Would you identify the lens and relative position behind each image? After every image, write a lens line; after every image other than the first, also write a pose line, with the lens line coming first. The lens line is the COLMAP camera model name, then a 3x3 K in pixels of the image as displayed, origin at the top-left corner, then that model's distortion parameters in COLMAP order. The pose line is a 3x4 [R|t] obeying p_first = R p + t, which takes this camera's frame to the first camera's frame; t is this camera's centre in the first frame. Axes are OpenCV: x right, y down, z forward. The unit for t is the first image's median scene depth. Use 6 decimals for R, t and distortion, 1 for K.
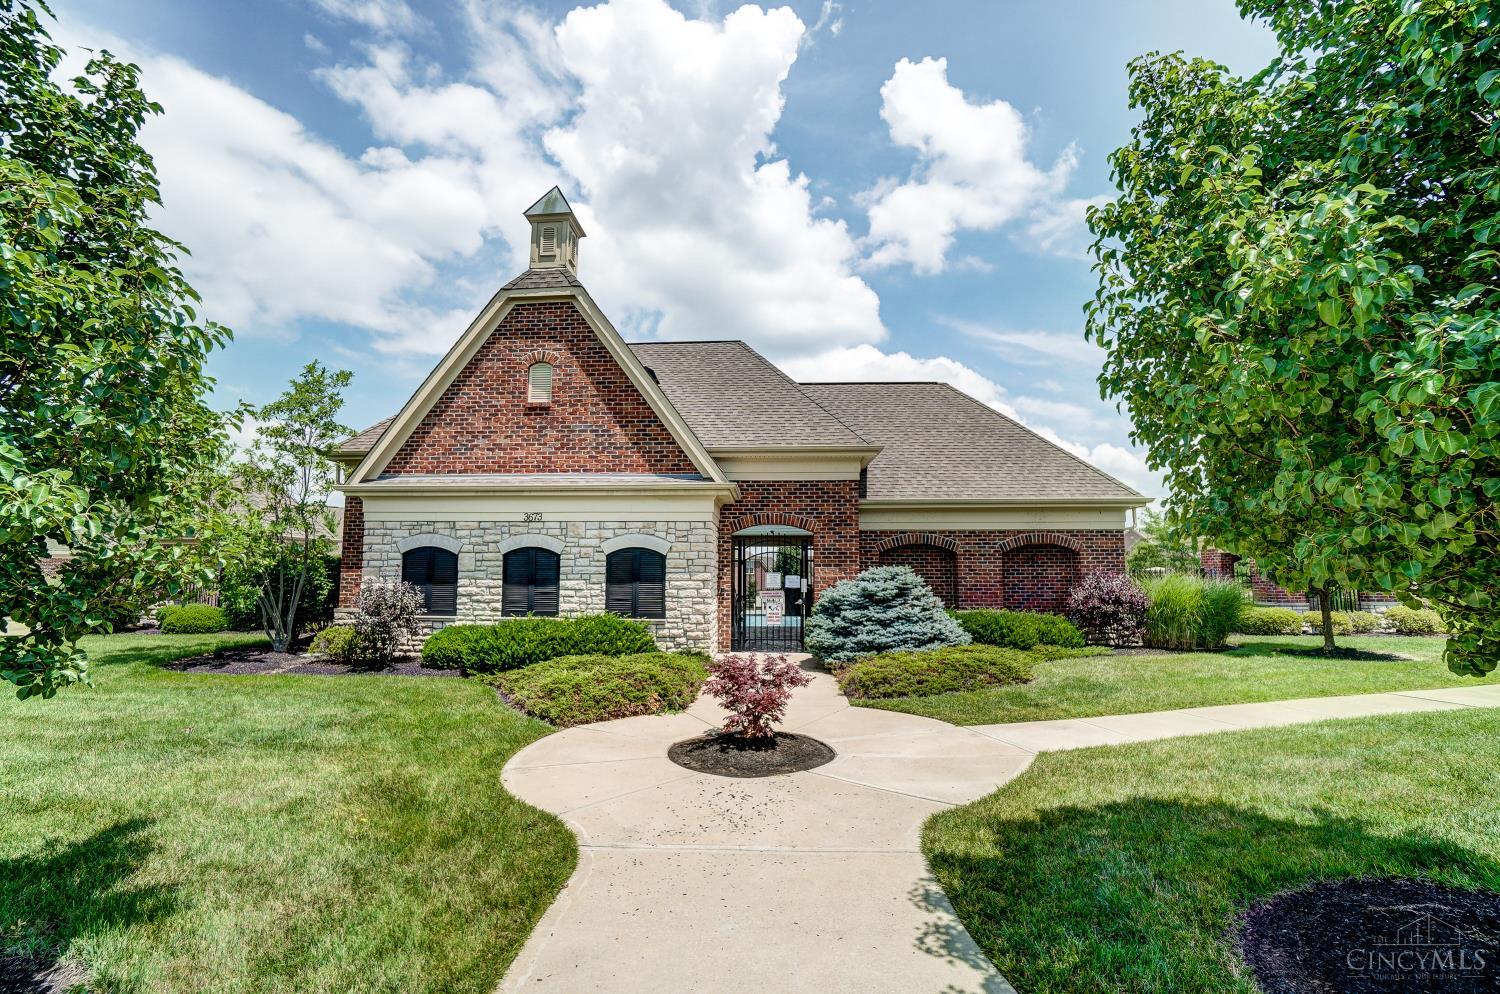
lens RADIAL K [[682.1, 0, 749.0], [0, 682.1, 517.4], [0, 0, 1]] dist [-0.076570, 0.046579]
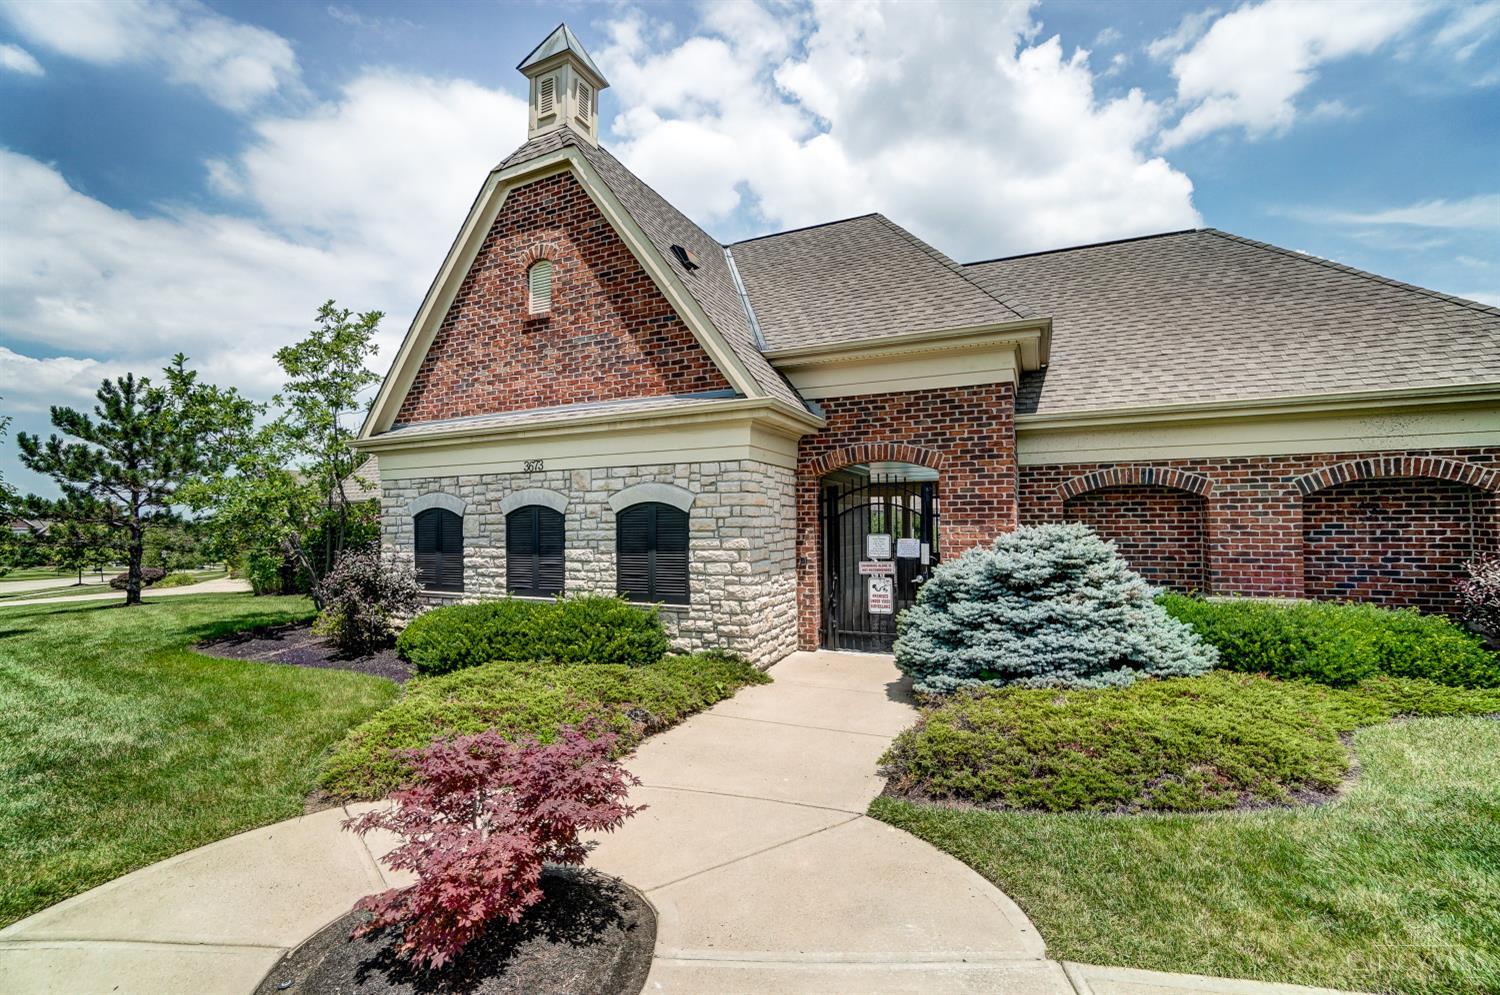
lens RADIAL K [[682.1, 0, 749.0], [0, 682.1, 517.9], [0, 0, 1]] dist [-0.076570, 0.046579]
pose [[0.916385, -0.015156, -0.400011, 0.206555], [0.045061, 0.996837, 0.065462, 0.018807], [0.397753, -0.078013, 0.914170, 0.396014]]
